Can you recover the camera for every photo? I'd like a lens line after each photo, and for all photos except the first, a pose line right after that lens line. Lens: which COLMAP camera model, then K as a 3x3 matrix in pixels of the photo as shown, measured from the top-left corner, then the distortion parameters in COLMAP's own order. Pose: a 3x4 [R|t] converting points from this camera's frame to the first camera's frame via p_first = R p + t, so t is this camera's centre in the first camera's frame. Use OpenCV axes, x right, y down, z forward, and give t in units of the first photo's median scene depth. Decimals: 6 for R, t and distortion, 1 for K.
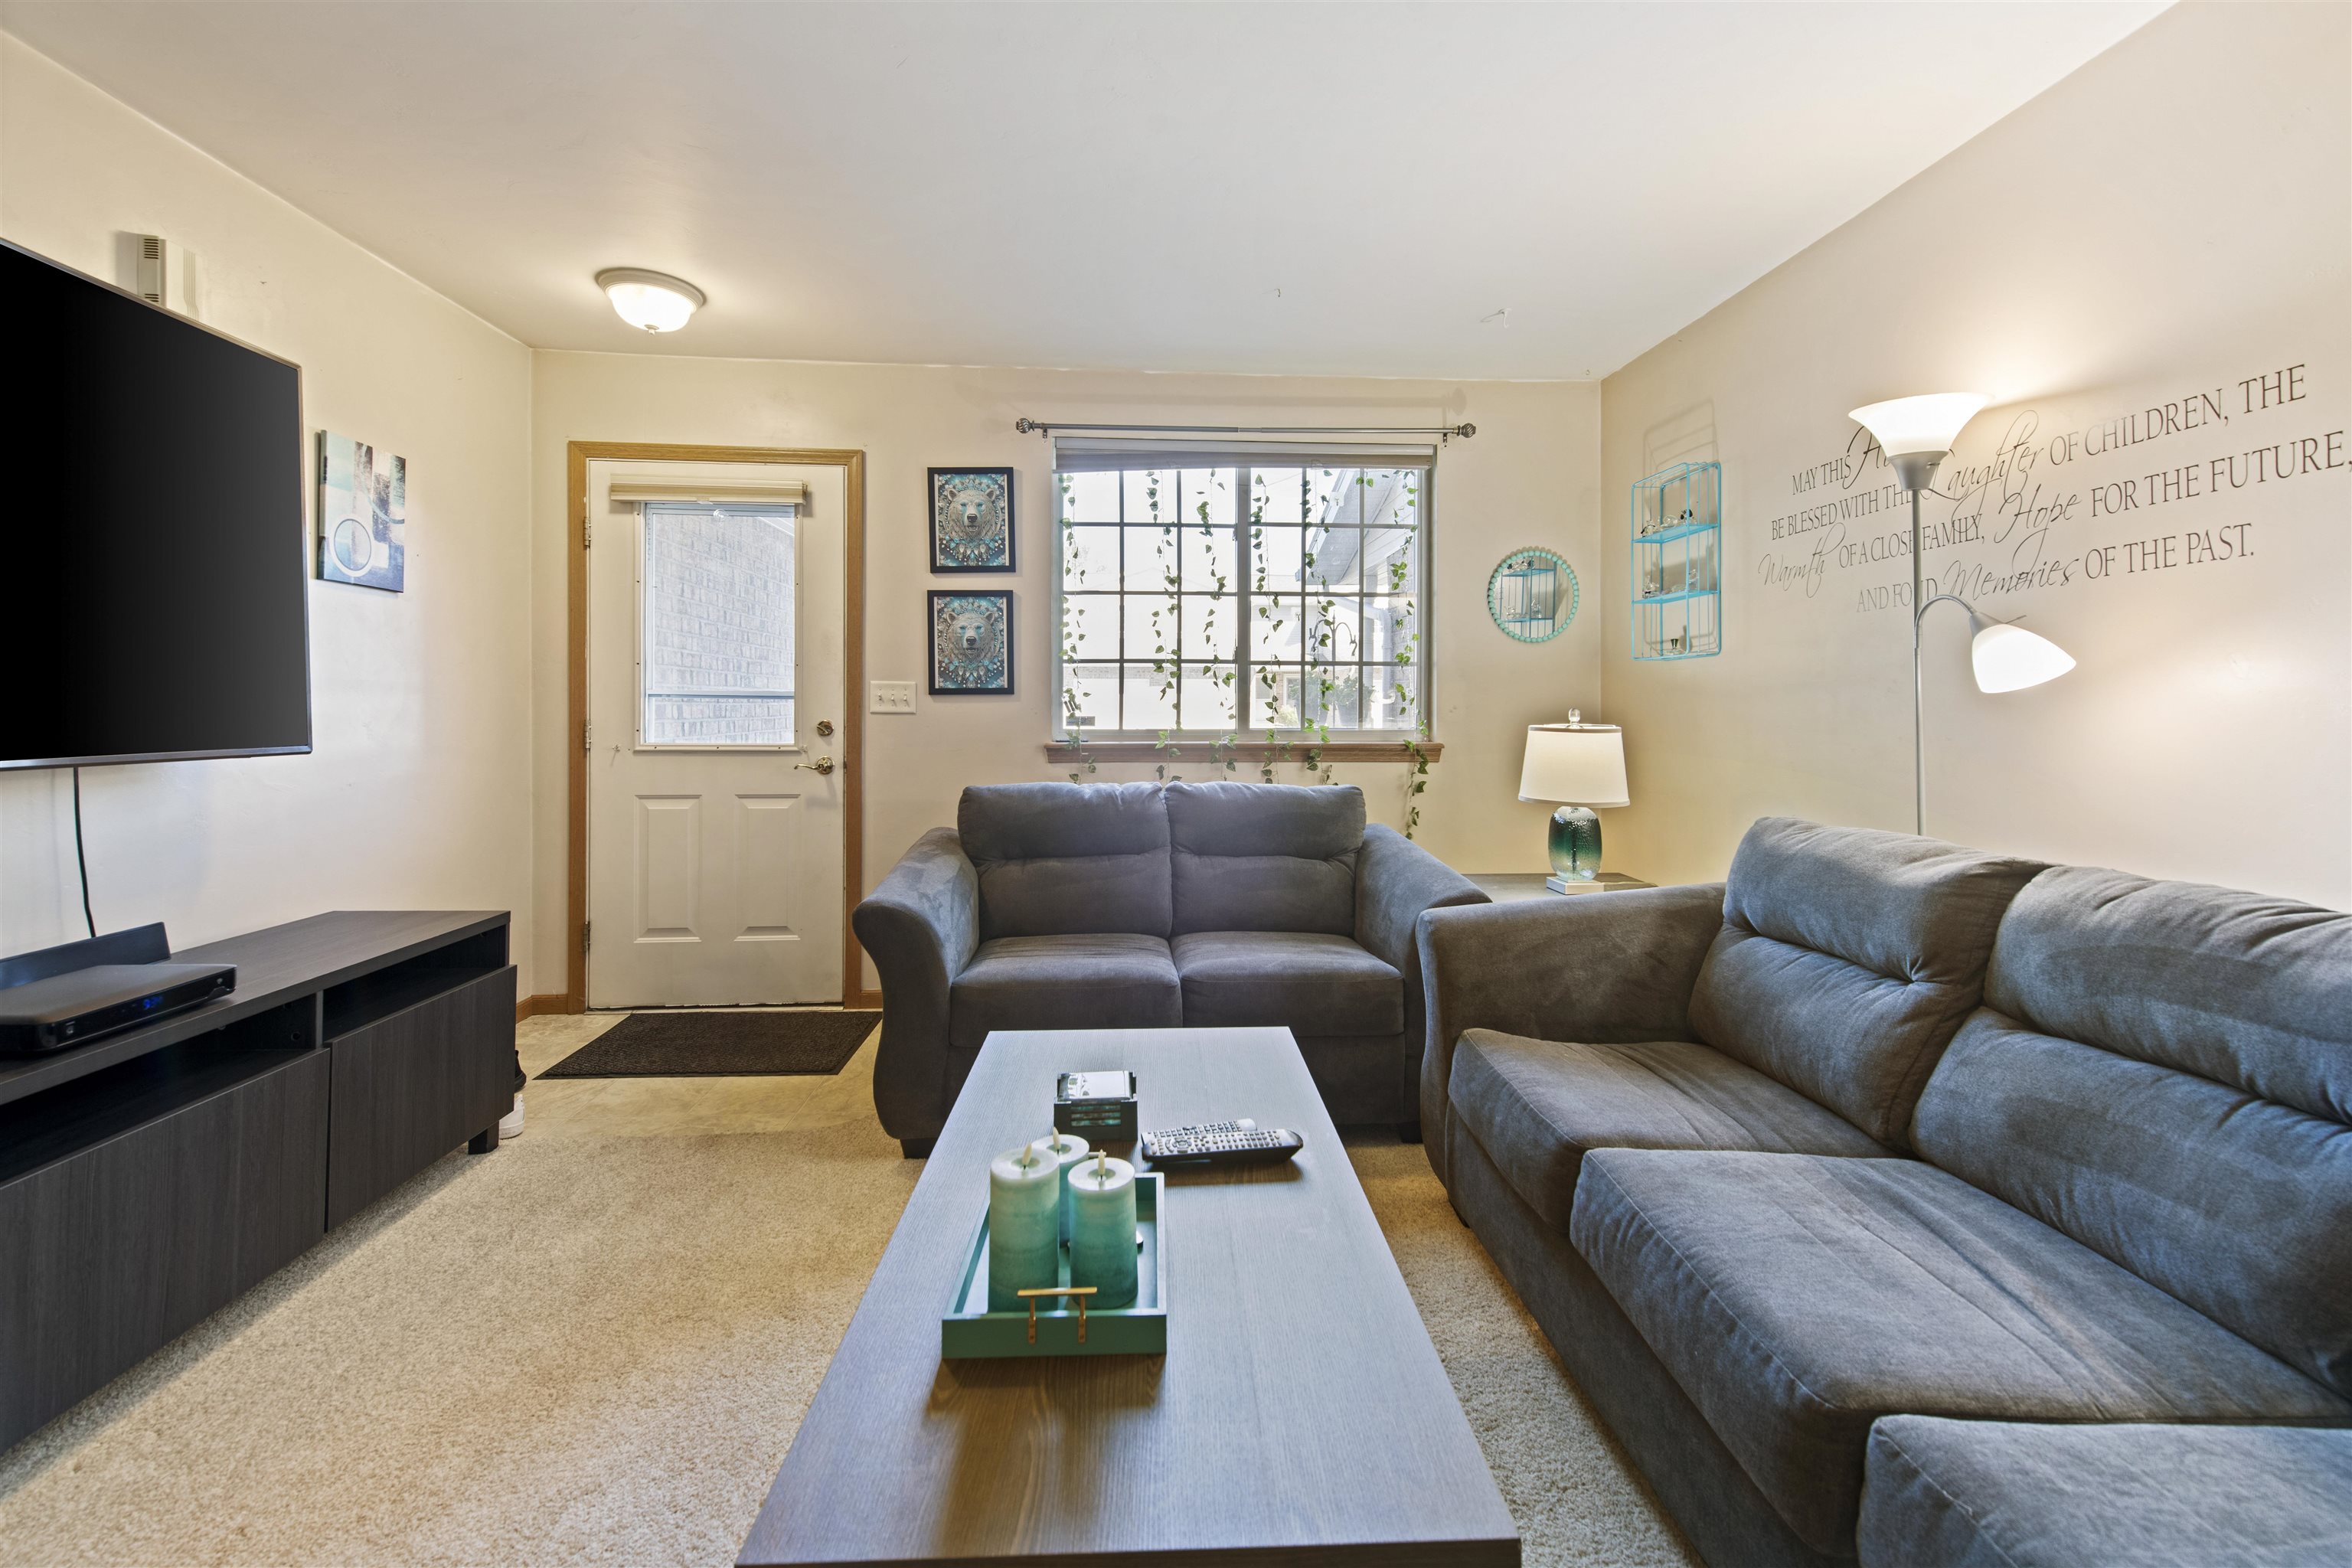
lens RADIAL K [[963.6, 0, 1180.8], [0, 963.6, 730.1], [0, 0, 1]] dist [0.018774, -0.010842]
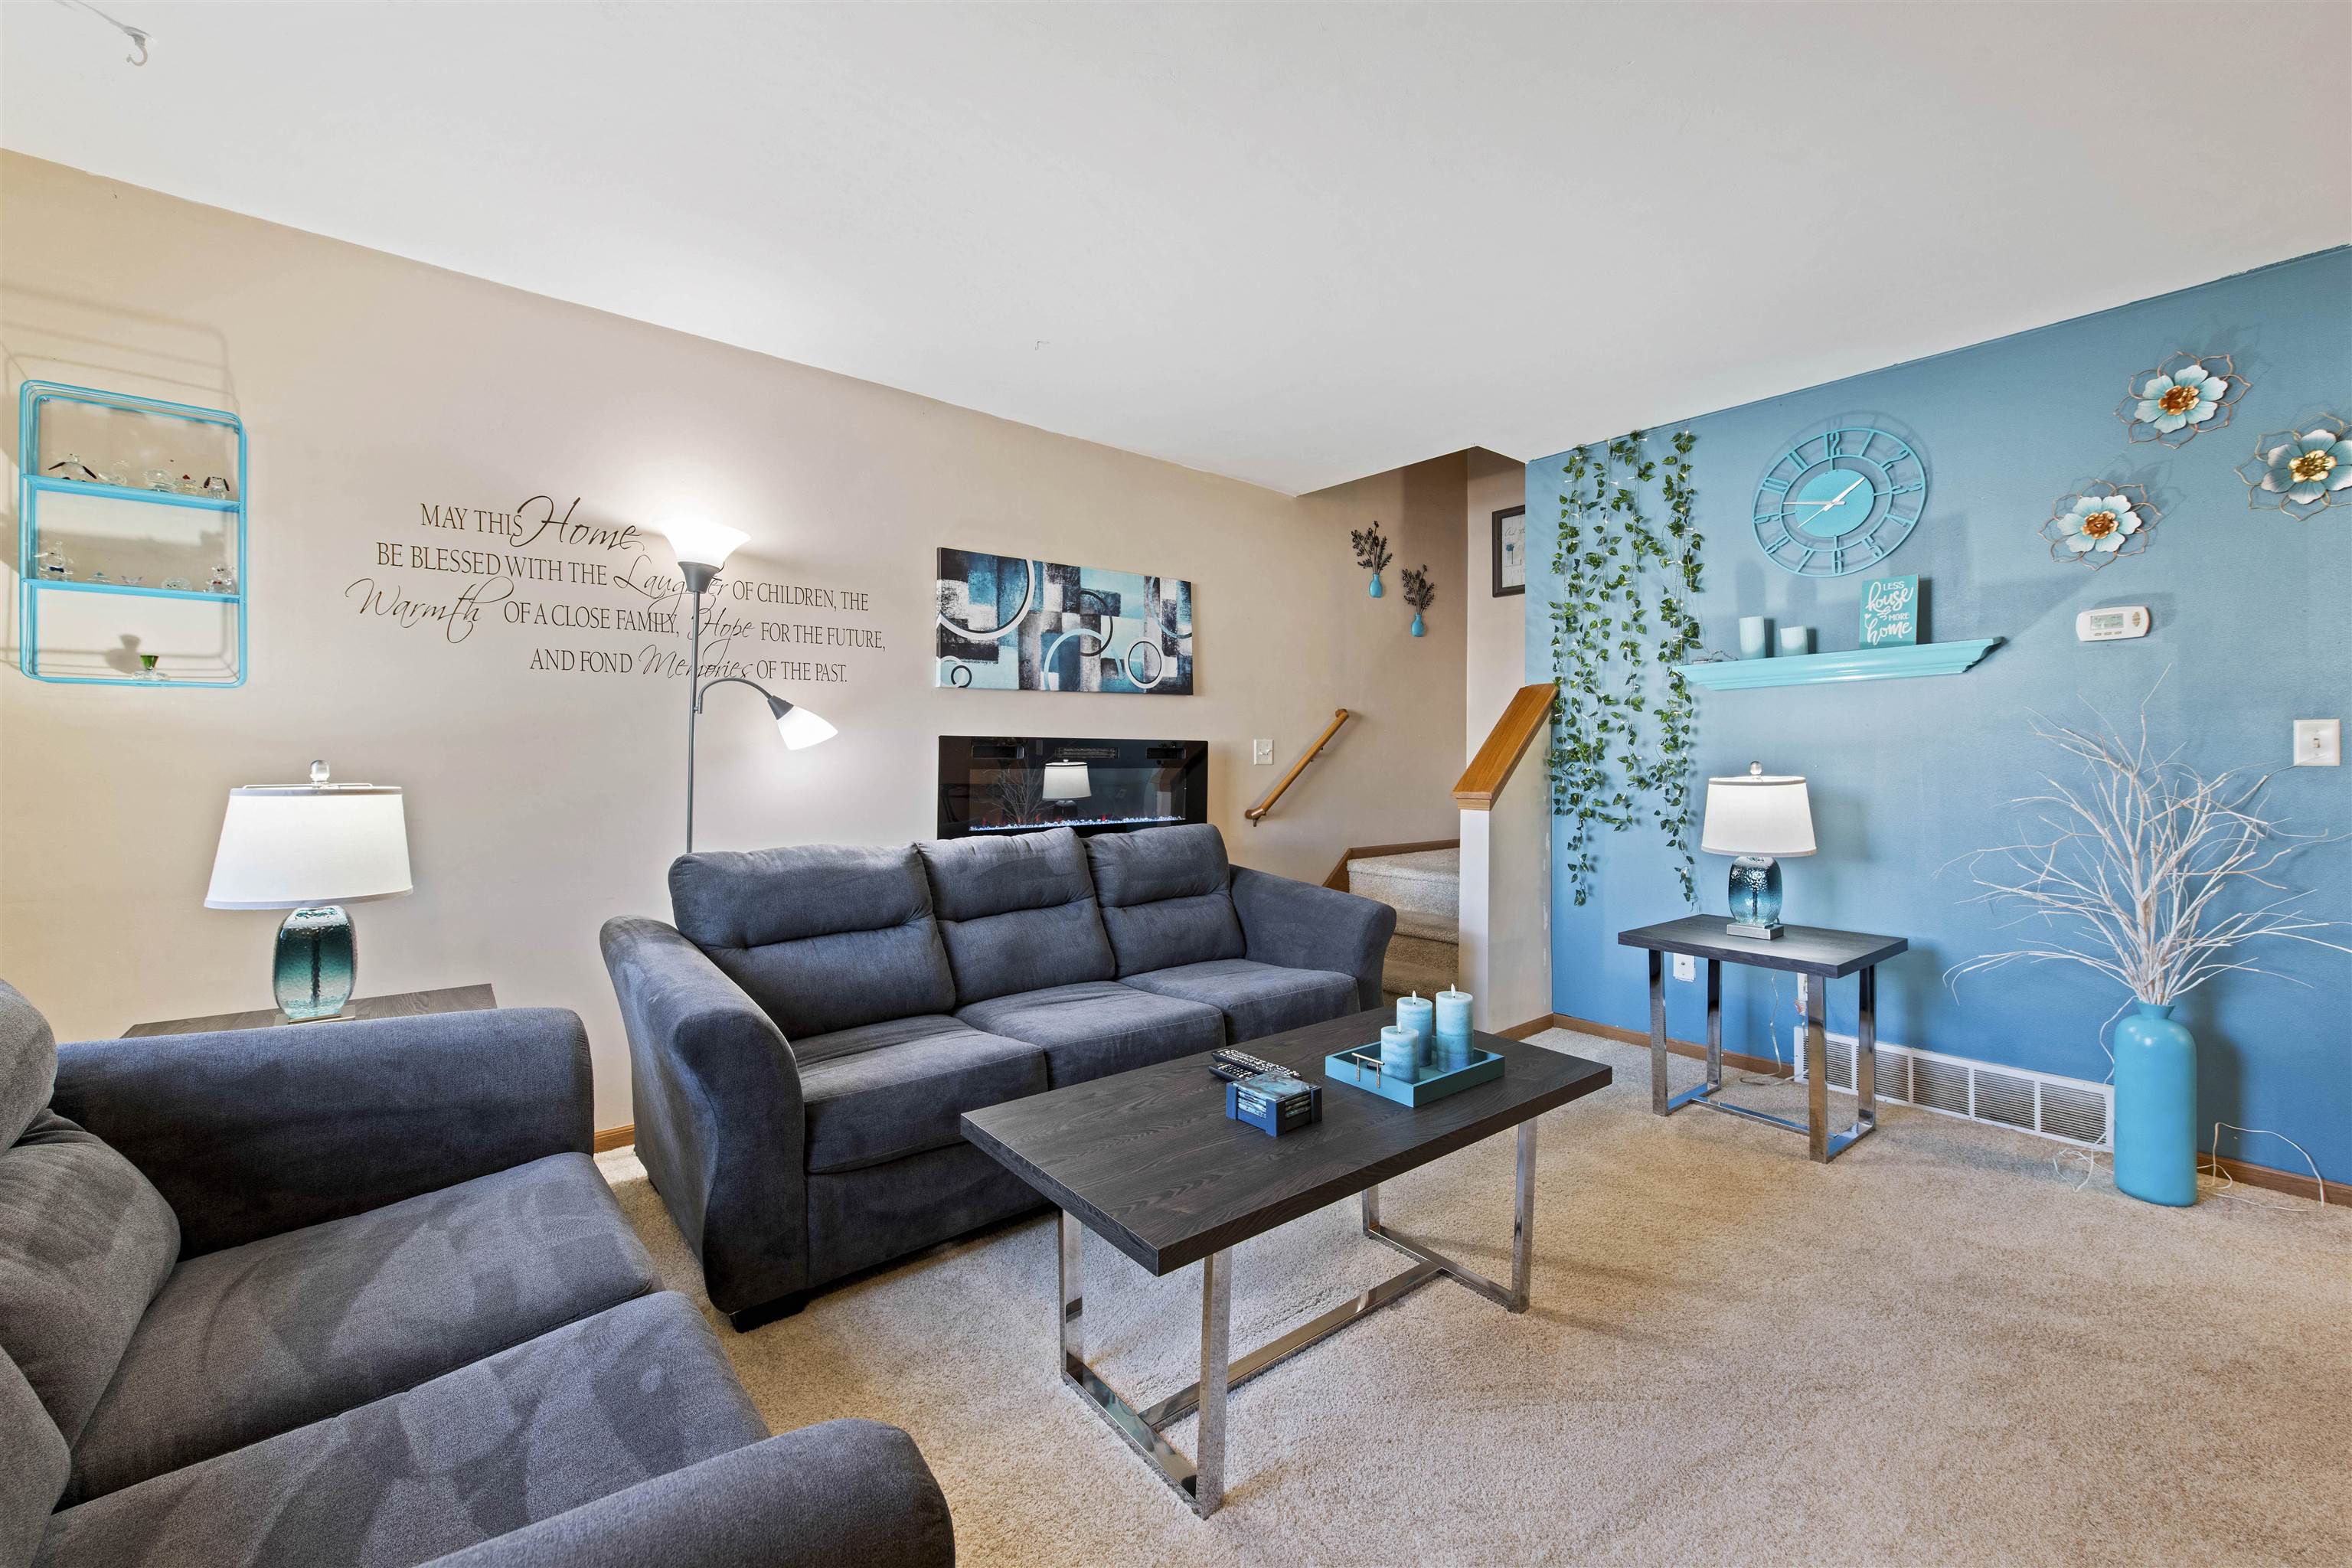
lens RADIAL K [[932.7, 0, 1176.0], [0, 932.7, 784.0], [0, 0, 1]] dist [0.002221, -0.000092]
pose [[-0.586632, -0.021649, 0.809564, -0.393892], [0.018191, 0.999038, 0.039898, -0.017009], [-0.809649, 0.038132, -0.585674, 0.749407]]
